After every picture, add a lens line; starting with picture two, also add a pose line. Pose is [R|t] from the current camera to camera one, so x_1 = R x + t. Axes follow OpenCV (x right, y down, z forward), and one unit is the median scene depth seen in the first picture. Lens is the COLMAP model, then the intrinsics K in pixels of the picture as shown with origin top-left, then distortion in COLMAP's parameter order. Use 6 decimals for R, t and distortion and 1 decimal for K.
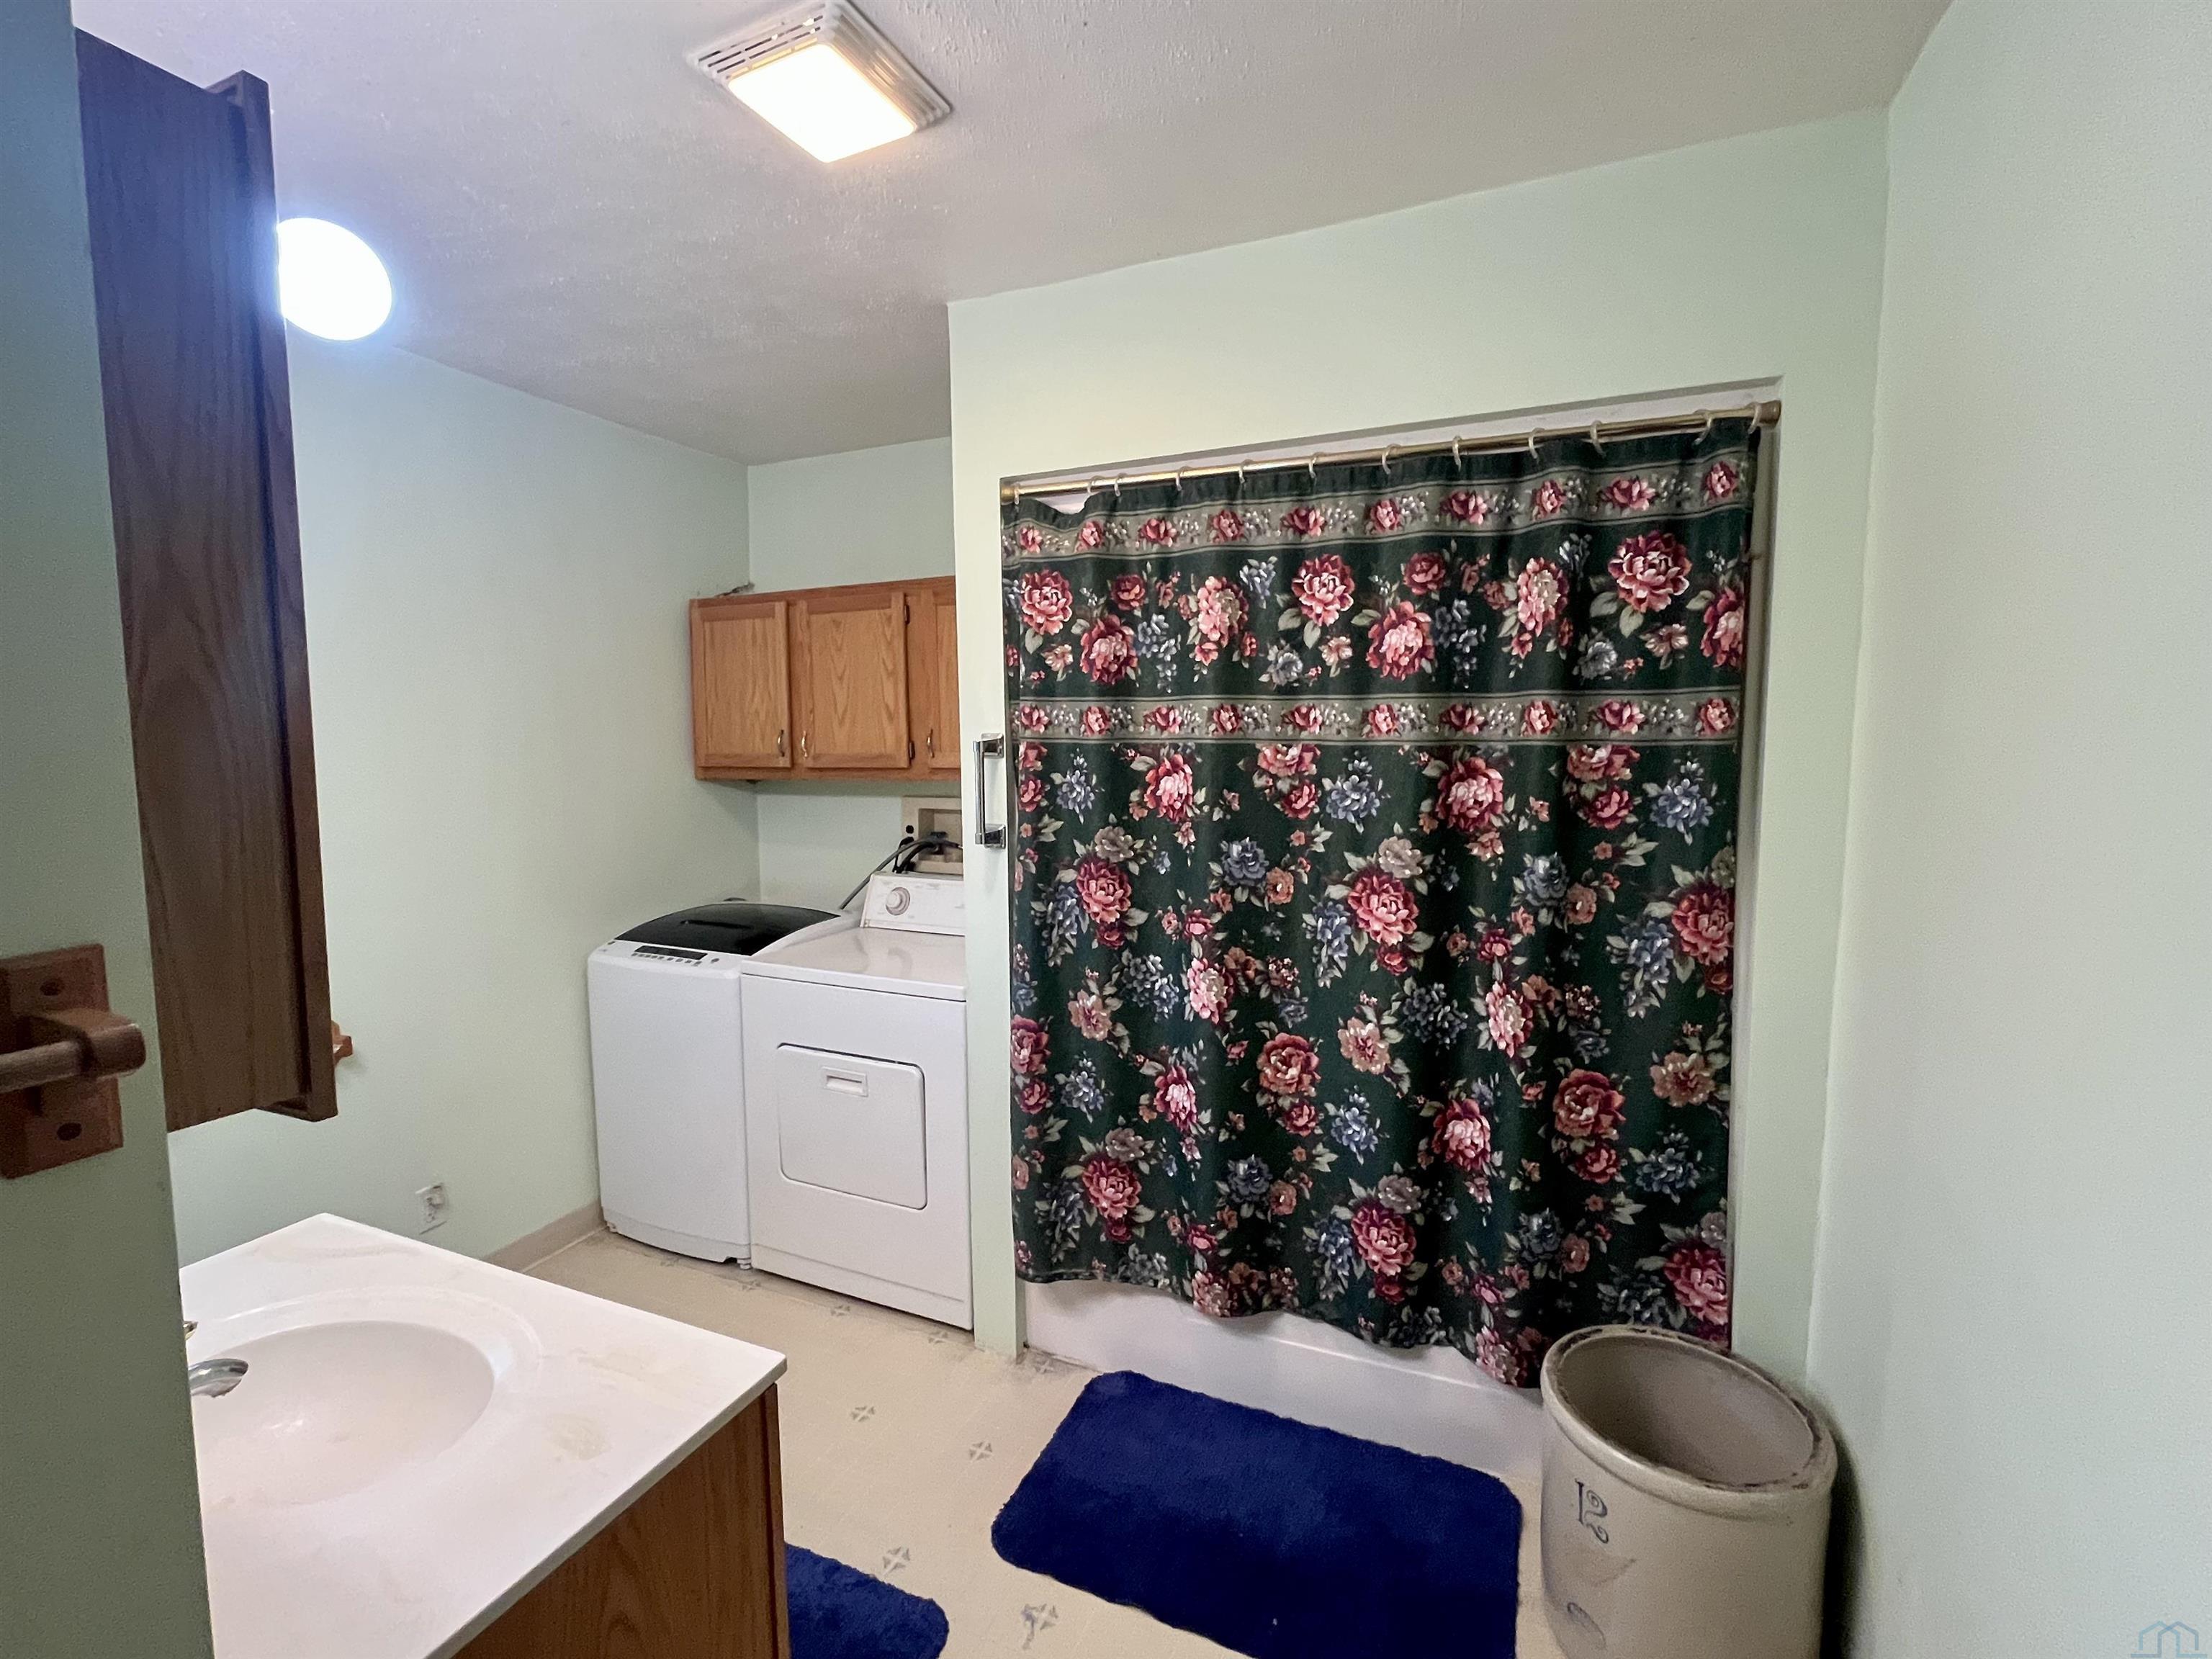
lens RADIAL K [[975.0, 0, 1104.4], [0, 975.0, 828.5], [0, 0, 1]] dist [-0.001495, 0.001116]
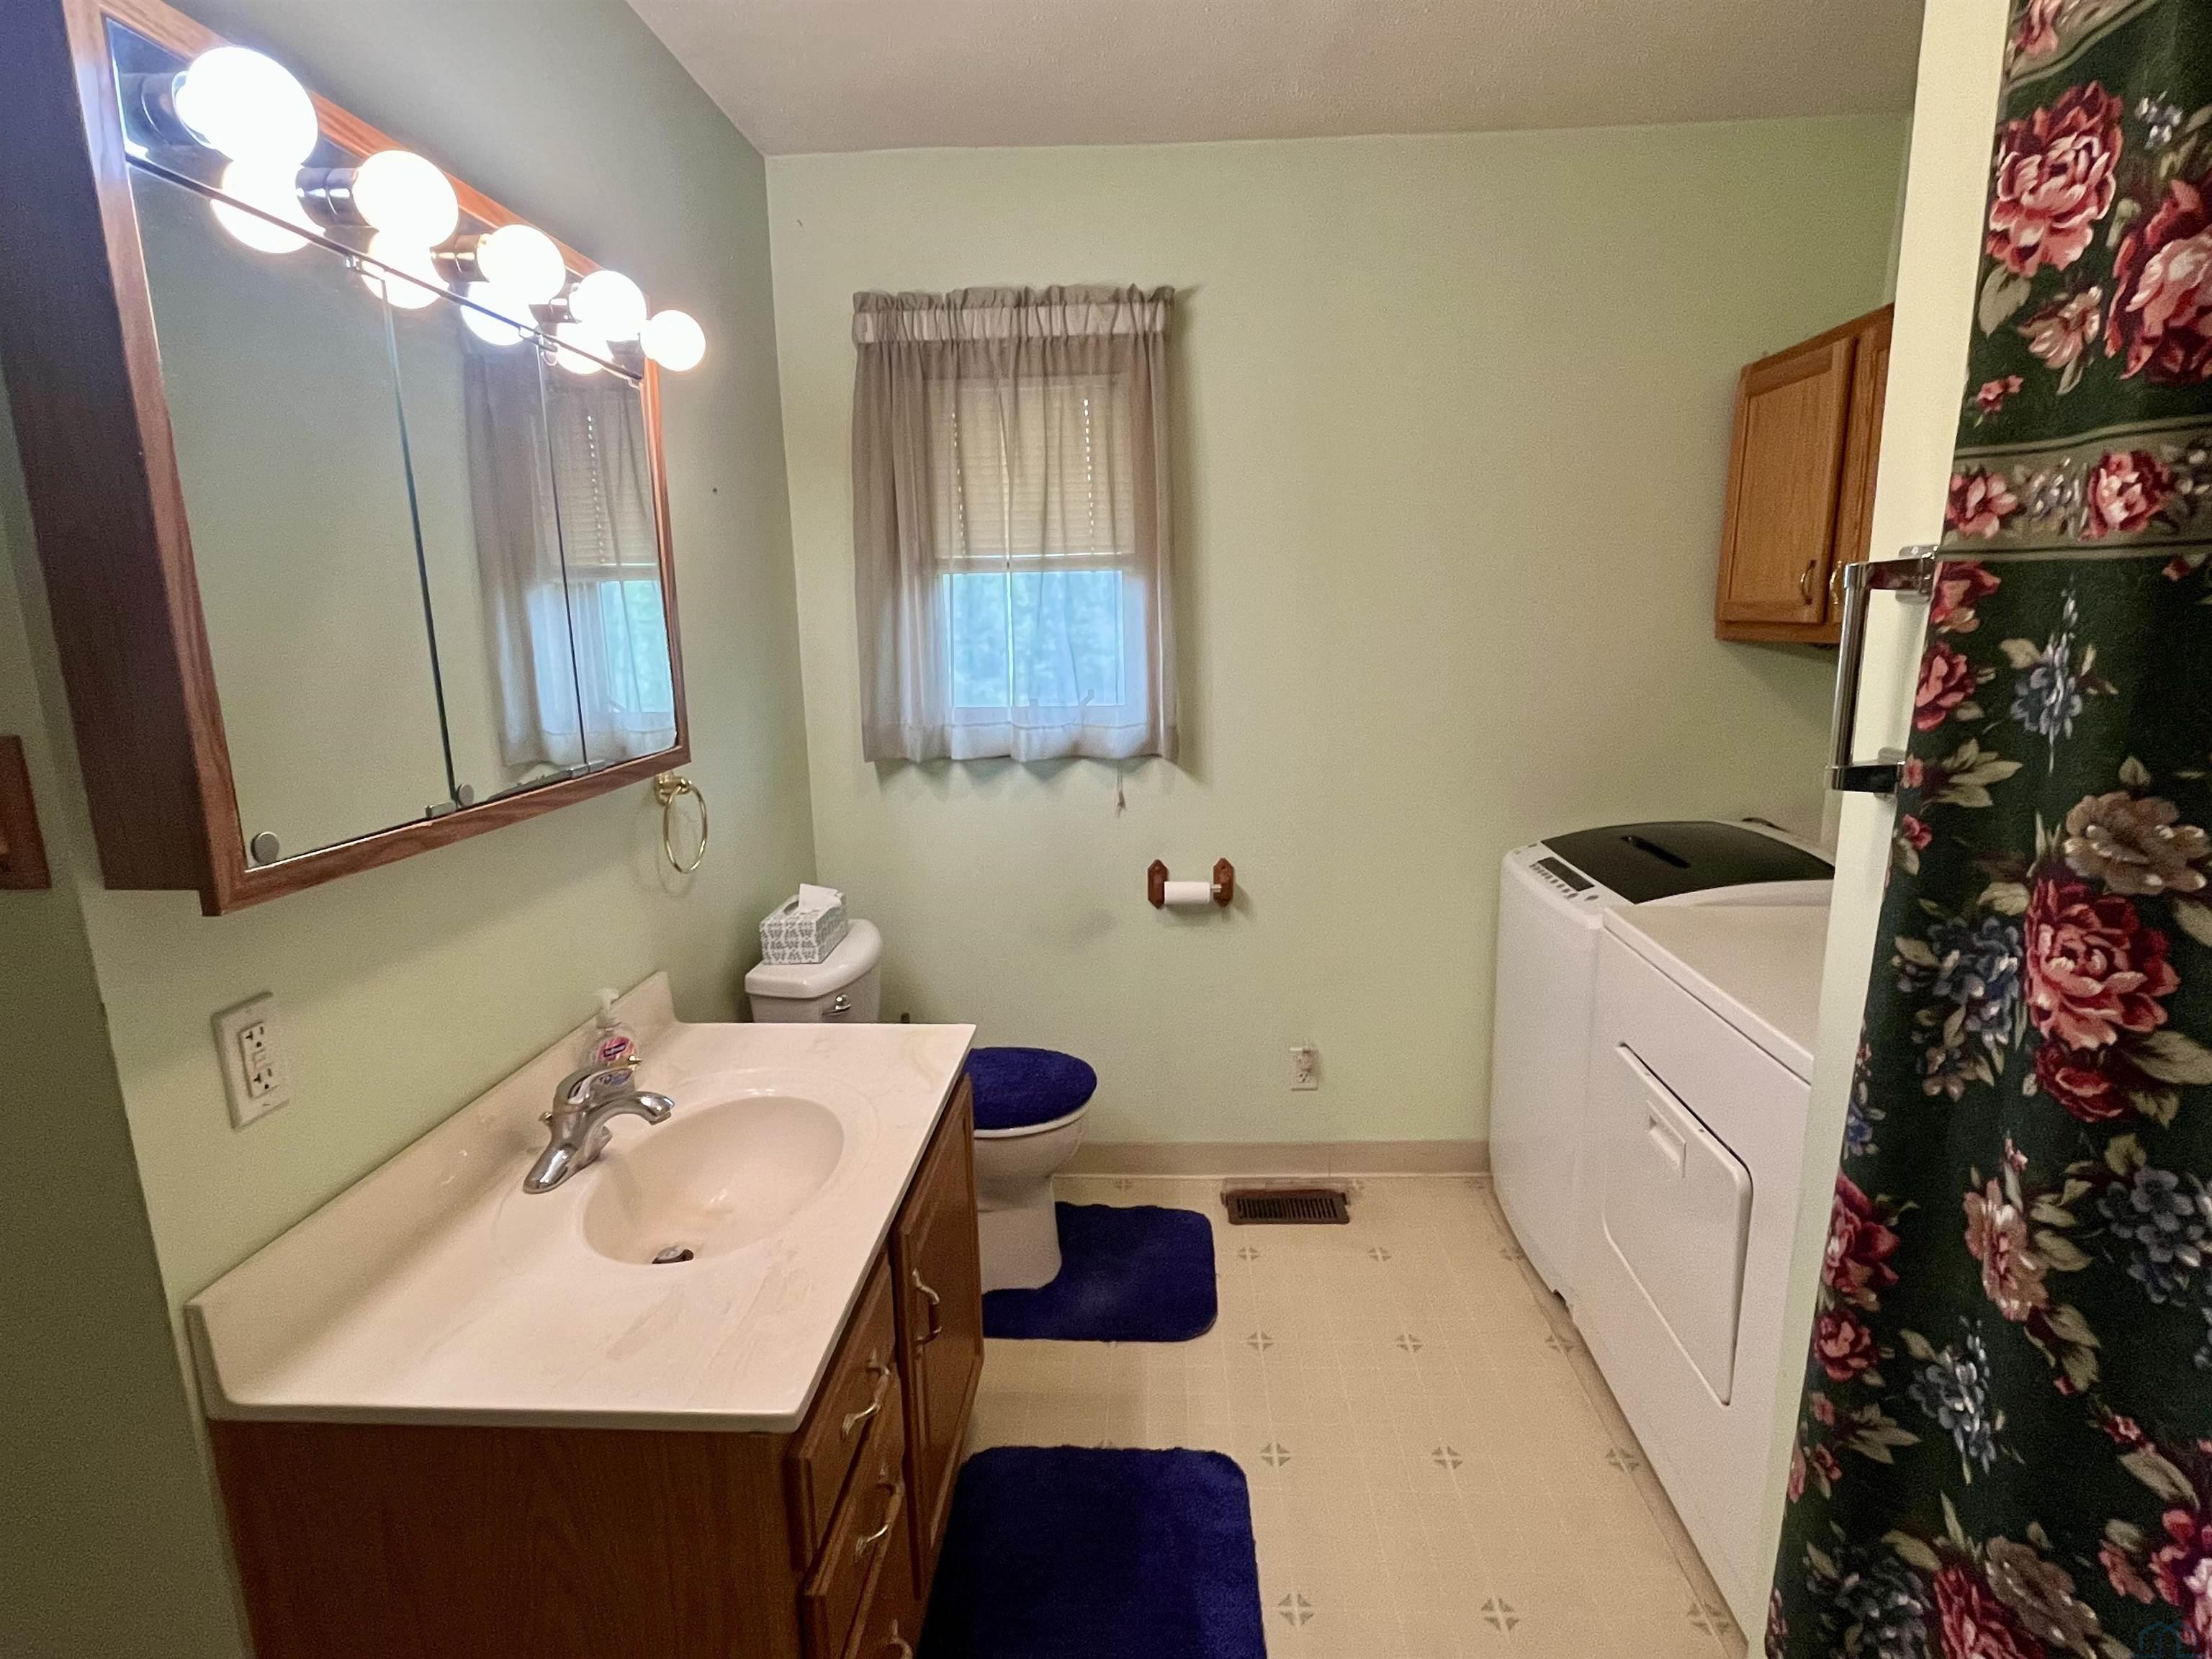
lens RADIAL K [[1080.0, 0, 1111.9], [0, 1080.0, 822.9], [0, 0, 1]] dist [-0.001536, -0.000107]
pose [[0.367847, 0.181242, -0.912053, 0.228093], [-0.071051, 0.983433, 0.166770, -0.030301], [0.927168, 0.003457, 0.374630, 0.494117]]
